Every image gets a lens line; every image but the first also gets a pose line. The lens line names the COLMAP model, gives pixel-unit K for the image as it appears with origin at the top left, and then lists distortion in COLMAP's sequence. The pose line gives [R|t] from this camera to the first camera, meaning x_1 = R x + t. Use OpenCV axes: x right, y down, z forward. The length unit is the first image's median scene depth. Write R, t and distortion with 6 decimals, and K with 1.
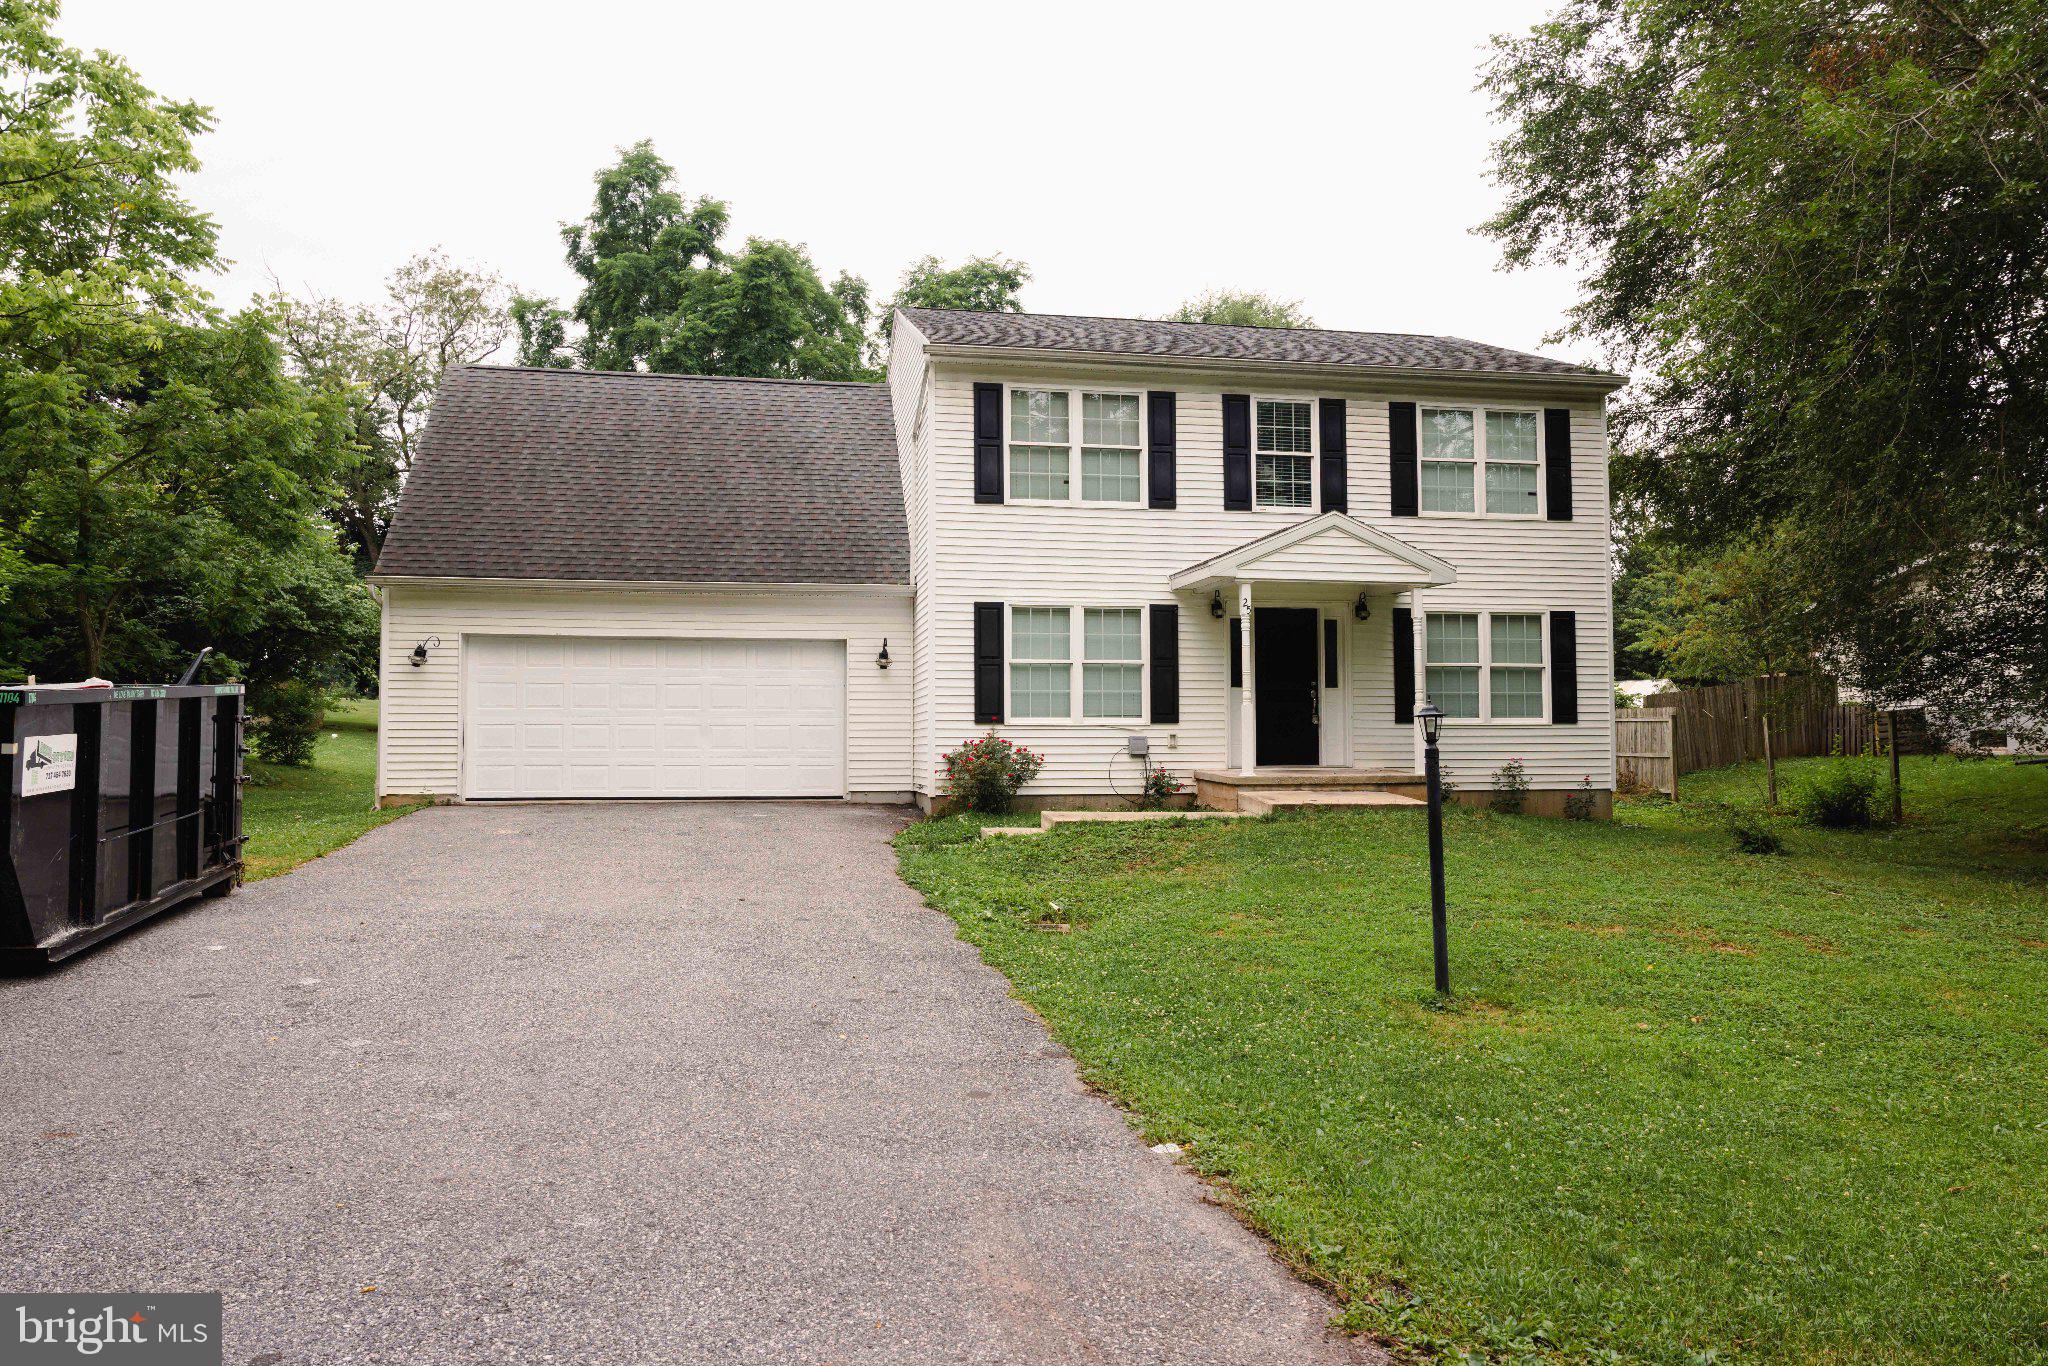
lens RADIAL K [[1399.6, 0, 1018.7], [0, 1399.6, 680.9], [0, 0, 1]] dist [0.005223, 0.001041]
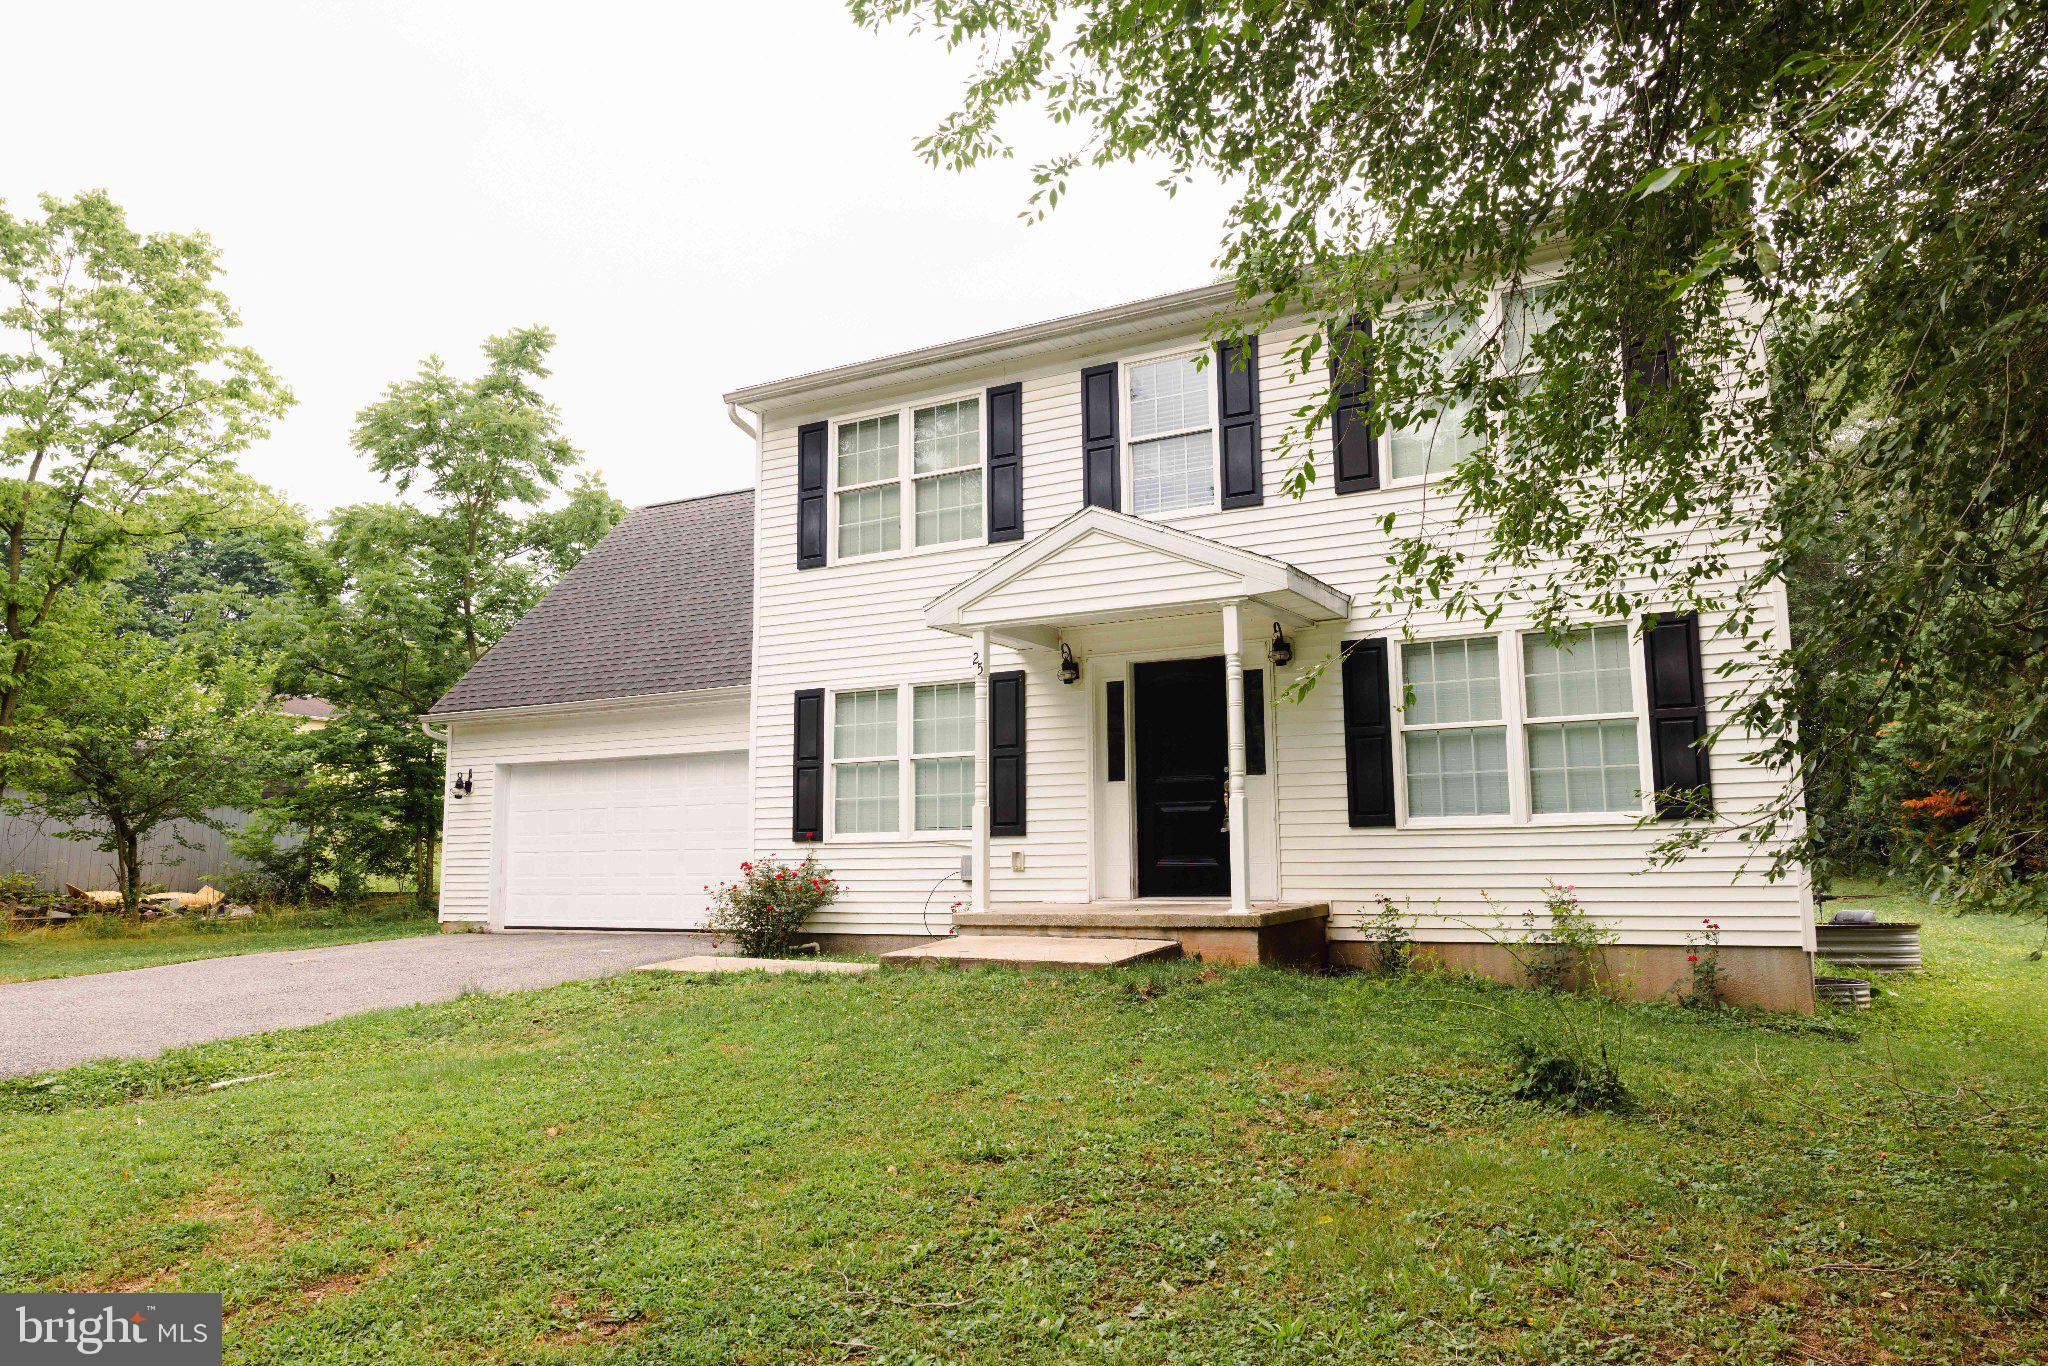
lens RADIAL K [[1399.6, 0, 1013.6], [0, 1399.6, 690.3], [0, 0, 1]] dist [0.005223, 0.001041]
pose [[0.773617, -0.086805, -0.627679, 0.556346], [0.036607, 0.995040, -0.092490, 0.022040], [0.632595, 0.048574, 0.772958, 0.439522]]
